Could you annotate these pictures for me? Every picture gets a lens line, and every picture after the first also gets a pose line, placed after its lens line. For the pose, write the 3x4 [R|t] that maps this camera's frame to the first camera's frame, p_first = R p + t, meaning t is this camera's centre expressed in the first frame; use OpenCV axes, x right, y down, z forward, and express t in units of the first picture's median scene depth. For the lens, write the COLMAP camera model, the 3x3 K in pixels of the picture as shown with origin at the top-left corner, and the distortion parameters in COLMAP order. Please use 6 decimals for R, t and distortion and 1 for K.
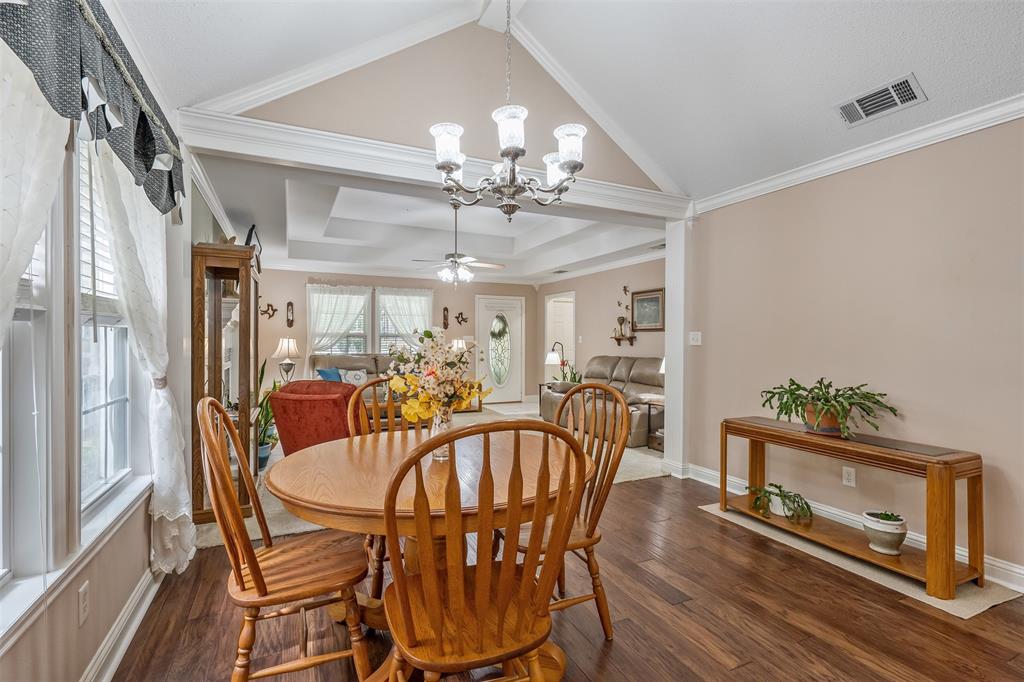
lens RADIAL K [[491.1, 0, 513.5], [0, 491.1, 343.3], [0, 0, 1]] dist [0.000754, 0.000008]
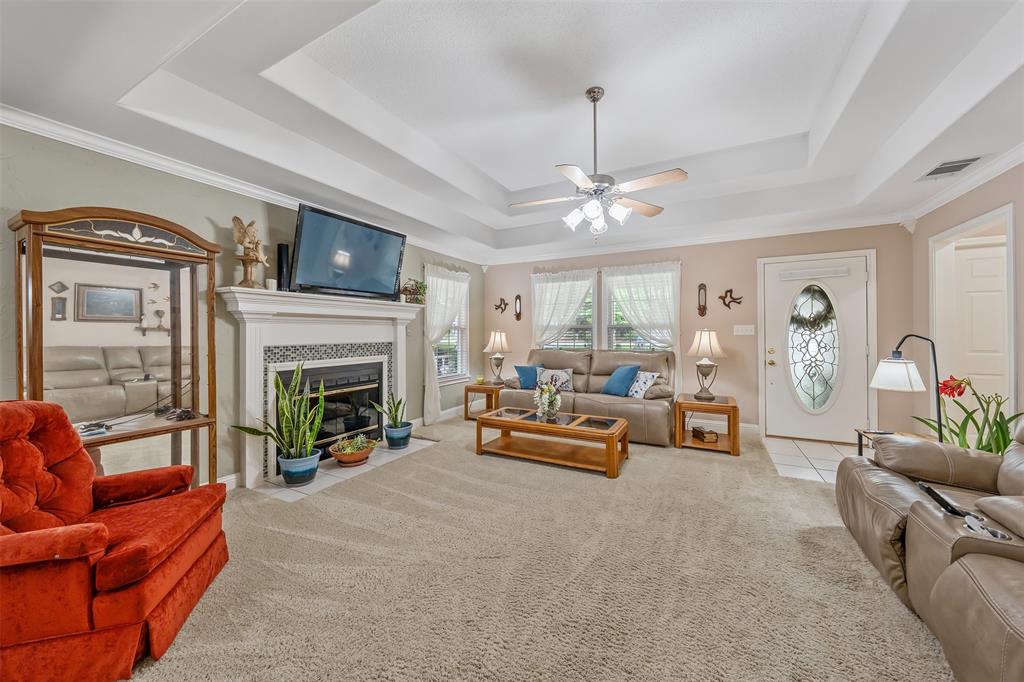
lens RADIAL K [[375.1, 0, 508.4], [0, 375.1, 334.2], [0, 0, 1]] dist [-0.000700, -0.000084]
pose [[0.591421, -0.004559, -0.806350, 0.129569], [0.003319, 0.999989, -0.003220, -0.002830], [0.806356, -0.000772, 0.591430, 0.501835]]
